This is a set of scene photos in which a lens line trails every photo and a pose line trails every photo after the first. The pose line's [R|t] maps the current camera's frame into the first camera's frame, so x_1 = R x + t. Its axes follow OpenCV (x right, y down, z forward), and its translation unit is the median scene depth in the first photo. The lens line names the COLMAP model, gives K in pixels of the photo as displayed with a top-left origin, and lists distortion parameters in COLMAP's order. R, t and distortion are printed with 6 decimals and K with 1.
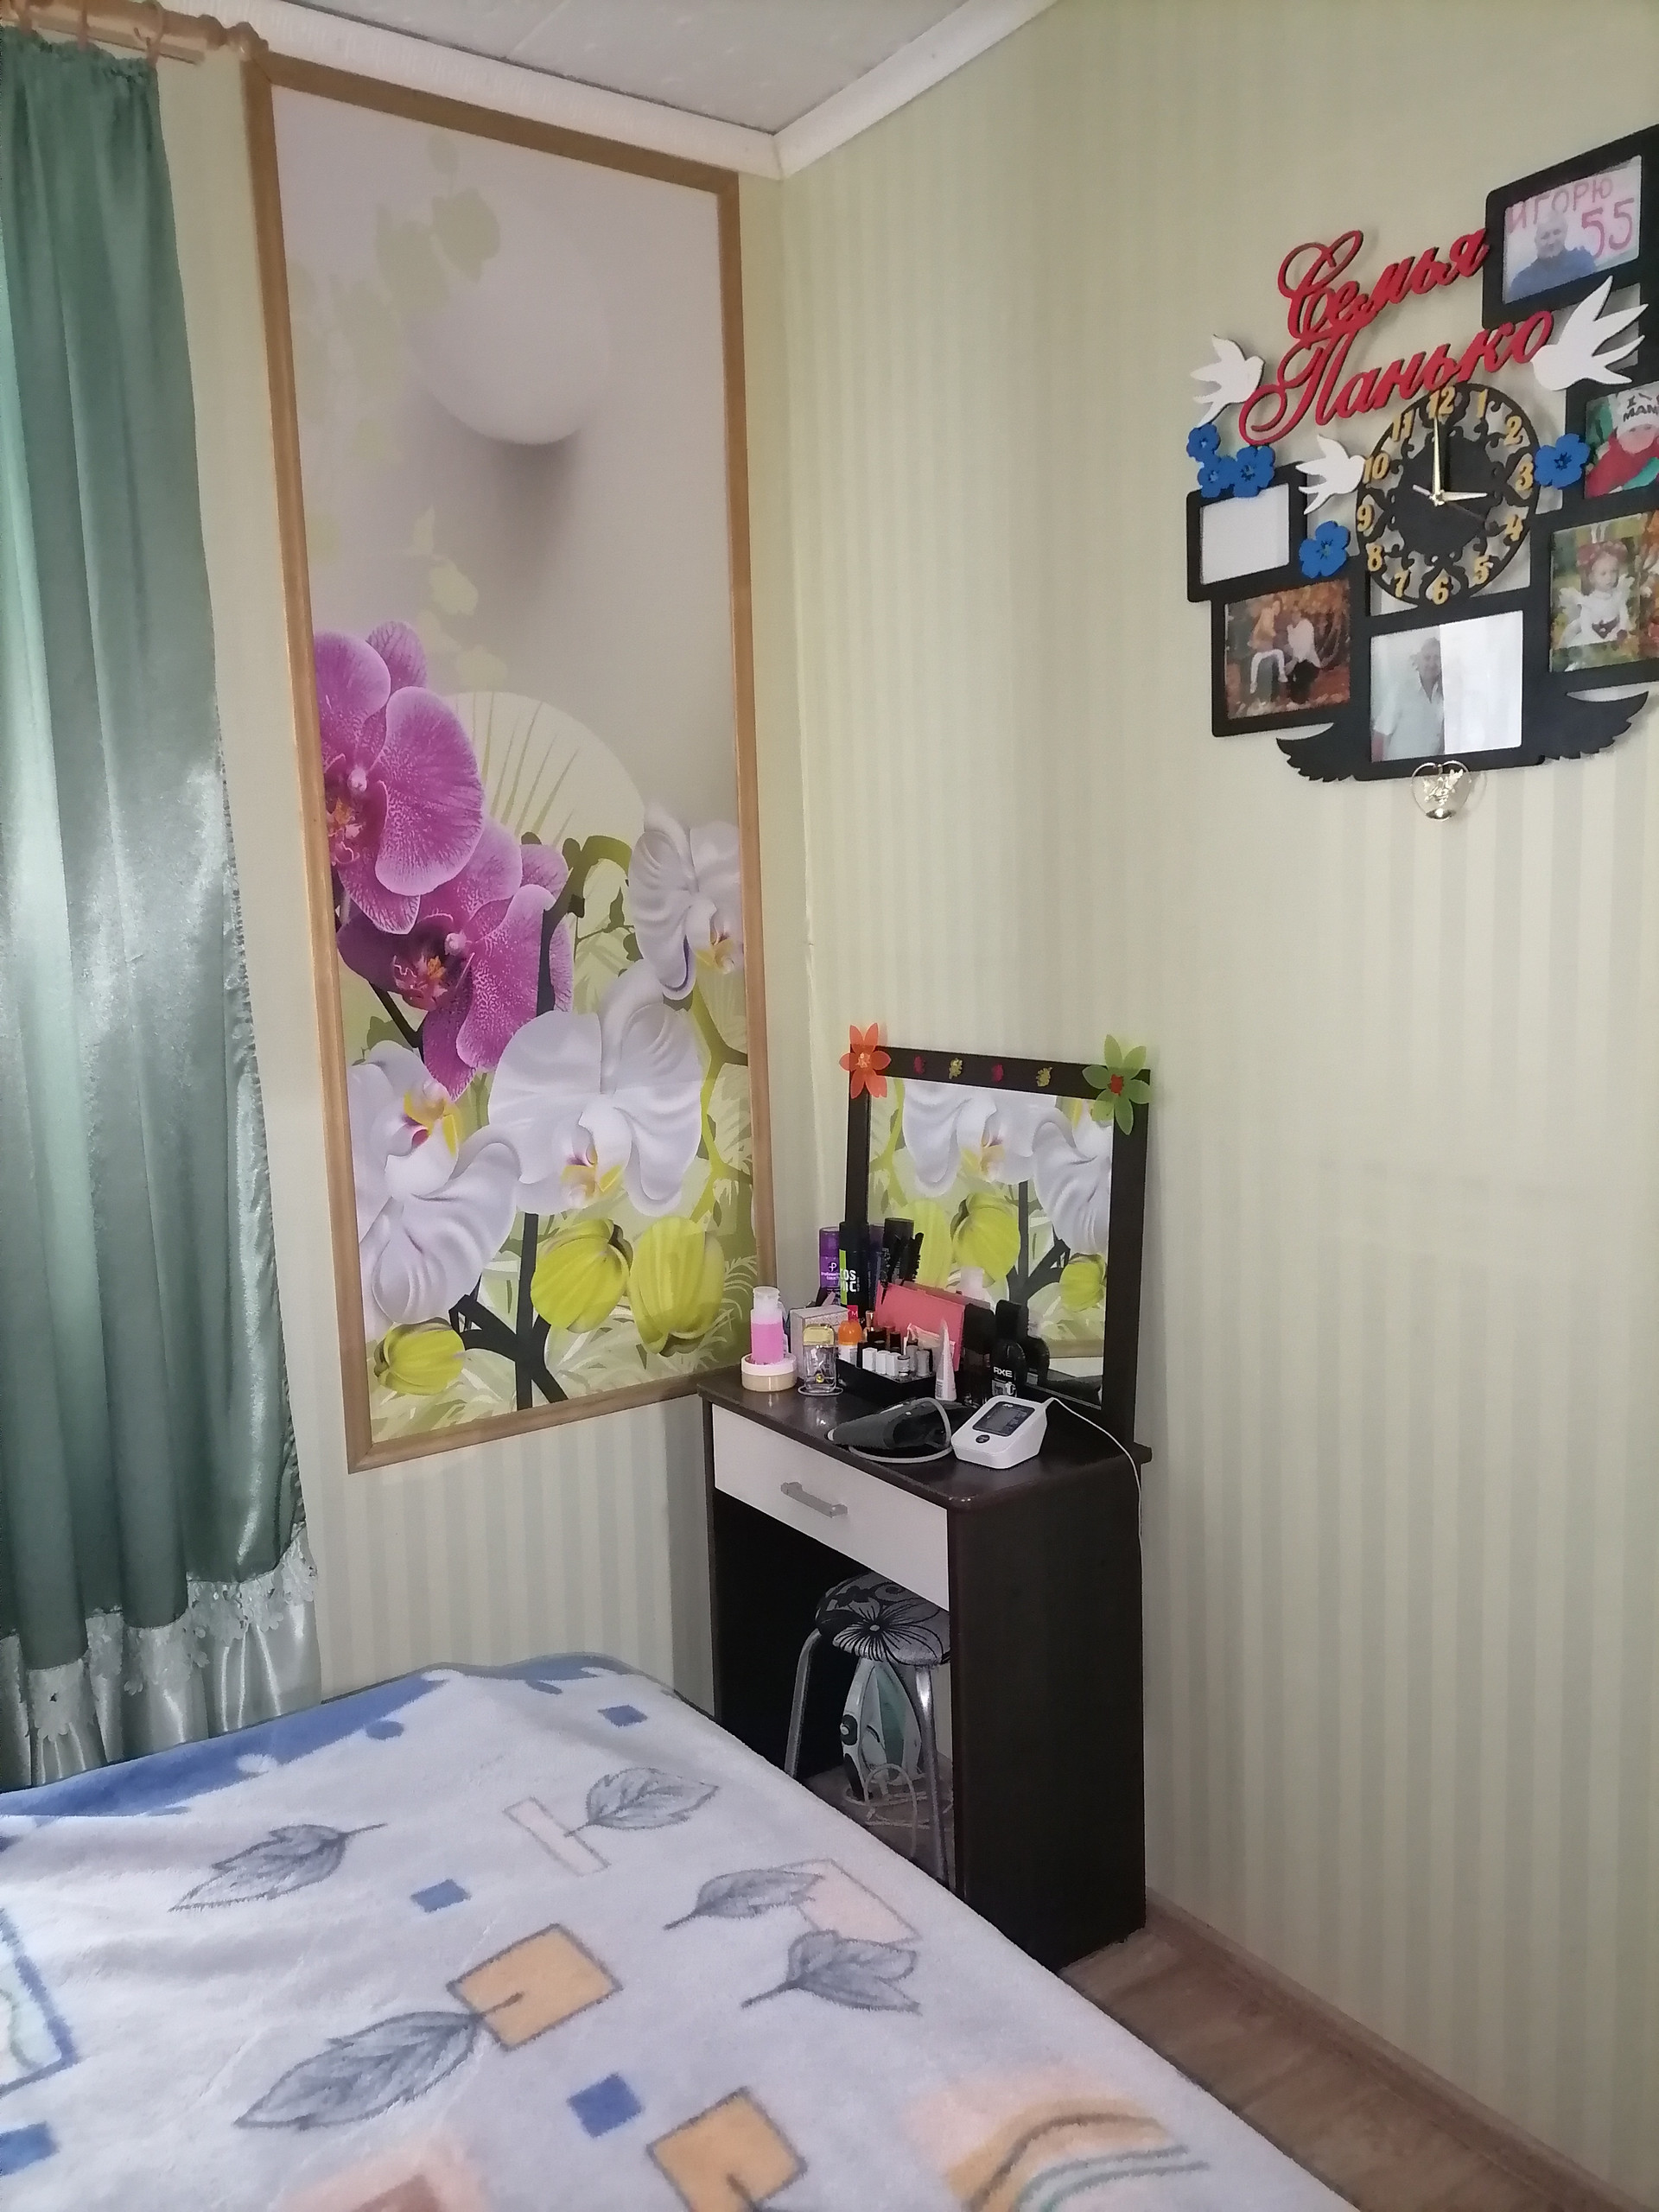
lens RADIAL K [[1675.2, 0, 829.5], [0, 1675.2, 1106.0], [0, 0, 1]] dist [0.065140, -0.106831]
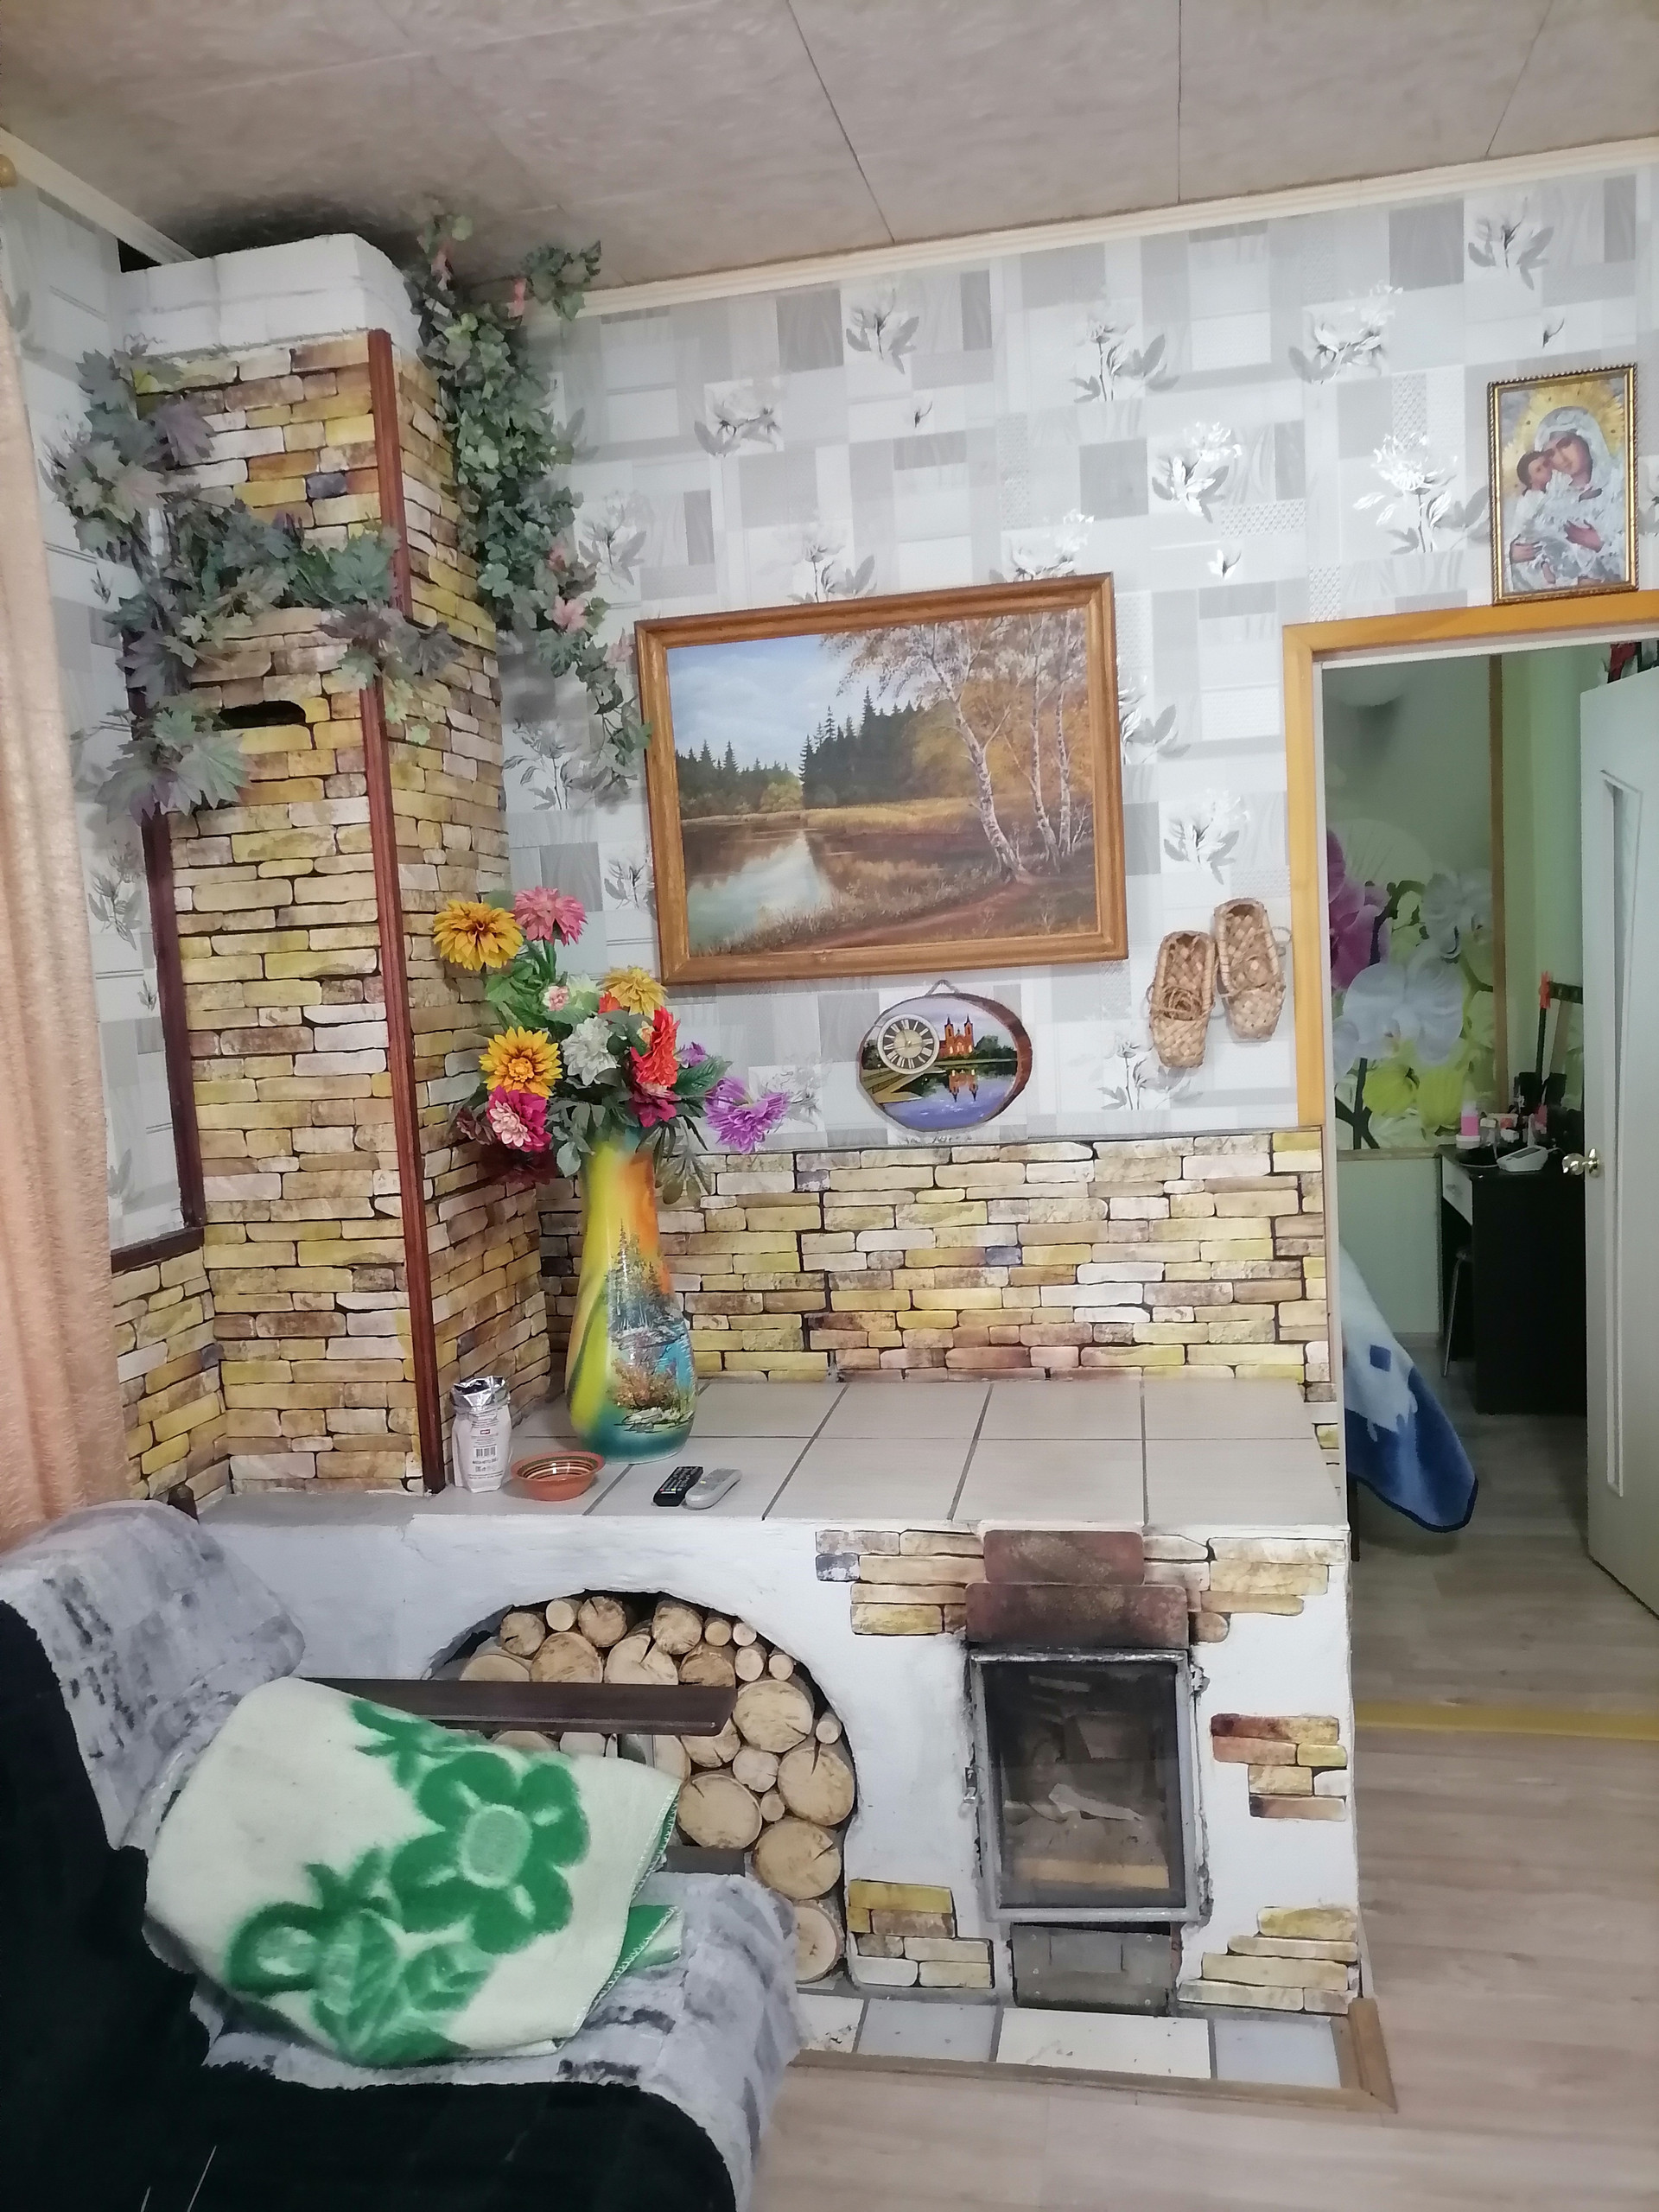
lens RADIAL K [[1675.2, 0, 829.5], [0, 1675.2, 1106.0], [0, 0, 1]] dist [0.065140, -0.106831]
pose [[0.697880, 0.063719, -0.713375, 0.865363], [-0.050882, 0.997929, 0.039358, 0.073470], [0.714405, 0.008831, 0.699677, -0.971881]]
